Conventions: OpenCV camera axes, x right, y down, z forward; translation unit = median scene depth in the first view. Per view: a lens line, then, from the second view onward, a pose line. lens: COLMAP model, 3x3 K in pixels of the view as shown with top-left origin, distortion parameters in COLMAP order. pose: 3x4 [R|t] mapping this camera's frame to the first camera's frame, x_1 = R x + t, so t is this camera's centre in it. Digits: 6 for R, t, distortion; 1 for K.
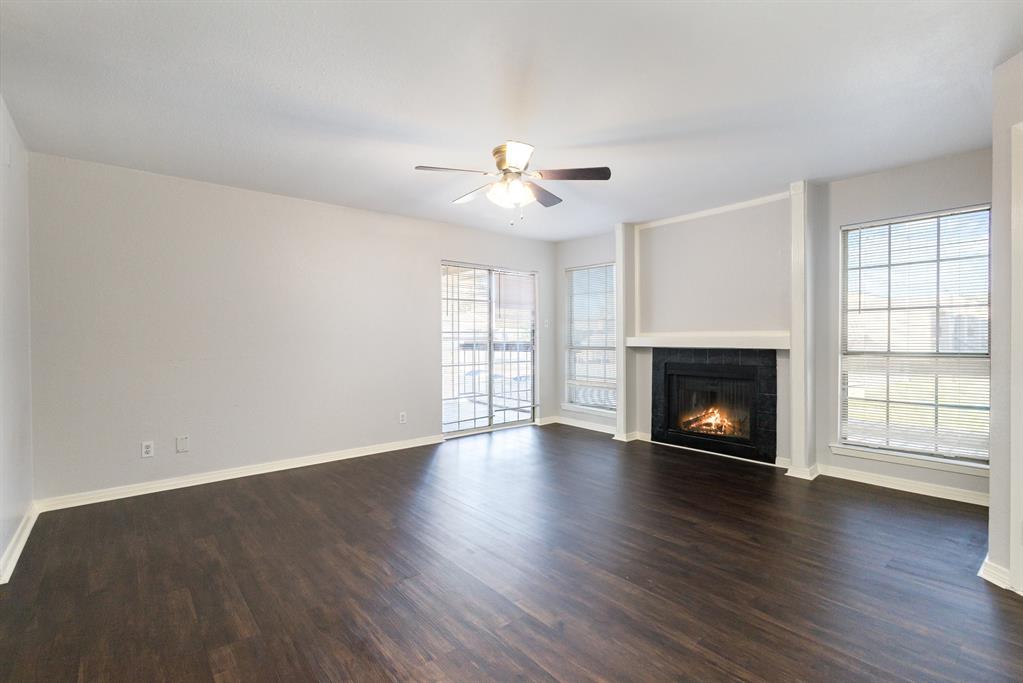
lens RADIAL K [[465.4, 0, 526.6], [0, 465.4, 346.0], [0, 0, 1]] dist [0.006494, -0.001396]
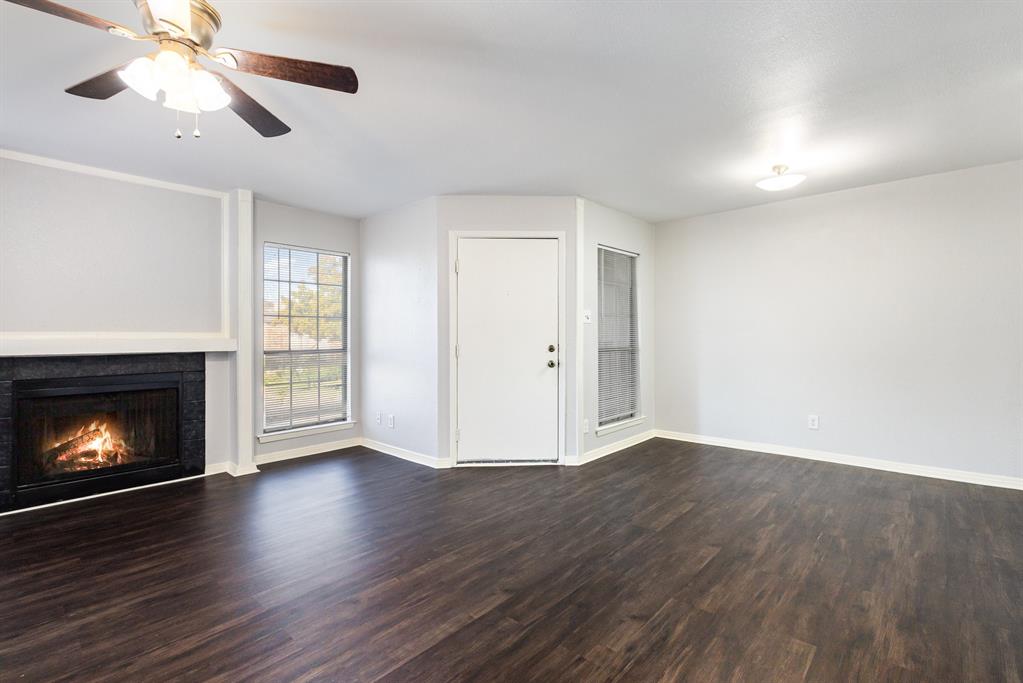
lens RADIAL K [[465.4, 0, 497.5], [0, 465.4, 343.0], [0, 0, 1]] dist [0.006494, -0.001396]
pose [[-0.125786, -0.007184, 0.992031, -0.398876], [0.022926, 0.999686, 0.010146, -0.005810], [-0.991792, 0.024020, -0.125582, 0.439413]]
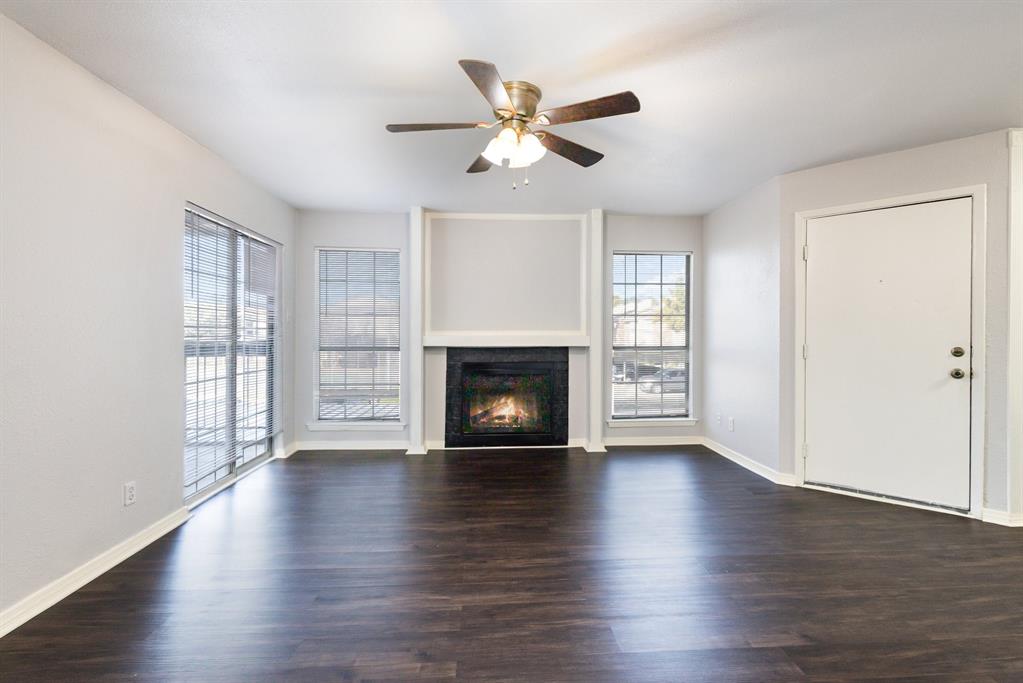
lens RADIAL K [[465.4, 0, 510.5], [0, 465.4, 339.7], [0, 0, 1]] dist [0.006494, -0.001396]
pose [[0.598799, -0.004303, 0.800888, -0.404327], [0.012980, 0.999906, -0.004332, -0.005794], [-0.800794, 0.012990, 0.598799, 0.347290]]
